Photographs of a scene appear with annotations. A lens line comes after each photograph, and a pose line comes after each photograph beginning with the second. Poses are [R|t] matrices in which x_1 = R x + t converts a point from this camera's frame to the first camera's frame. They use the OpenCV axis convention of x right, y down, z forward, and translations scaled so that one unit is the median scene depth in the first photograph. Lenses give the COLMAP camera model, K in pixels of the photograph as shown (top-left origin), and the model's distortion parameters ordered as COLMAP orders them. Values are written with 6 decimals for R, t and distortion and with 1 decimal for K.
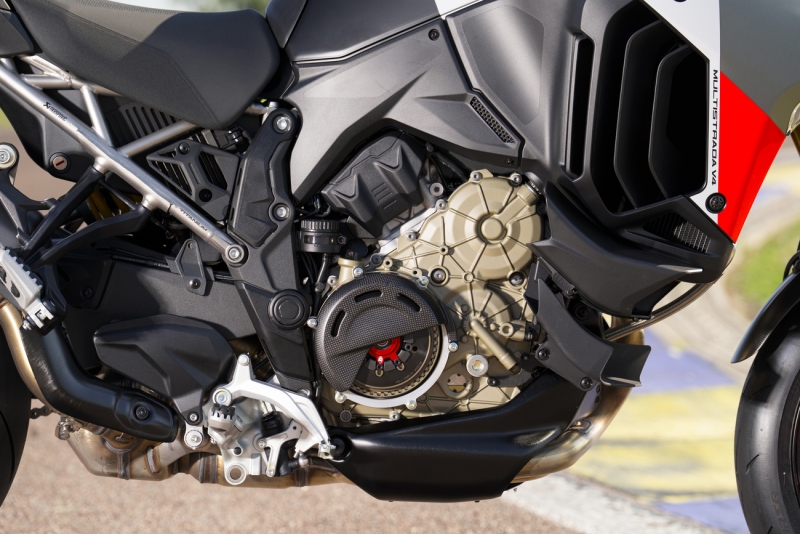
lens RADIAL K [[3524.4, 0, 400.0], [0, 3524.4, 267.0], [0, 0, 1]] dist [1.223163, -0.897625]
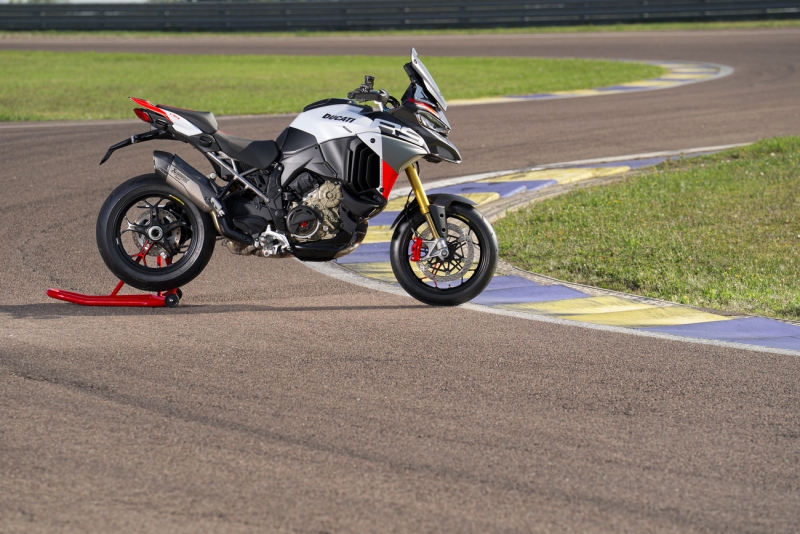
lens RADIAL K [[4110.8, 0, 400.0], [0, 4110.8, 267.0], [0, 0, 1]] dist [1.823901, 0.334288]
pose [[0.999841, 0.017592, 0.002927, 0.094891], [-0.017610, 0.999826, 0.006108, 0.042052], [-0.002819, -0.006158, 0.999977, -3.790986]]
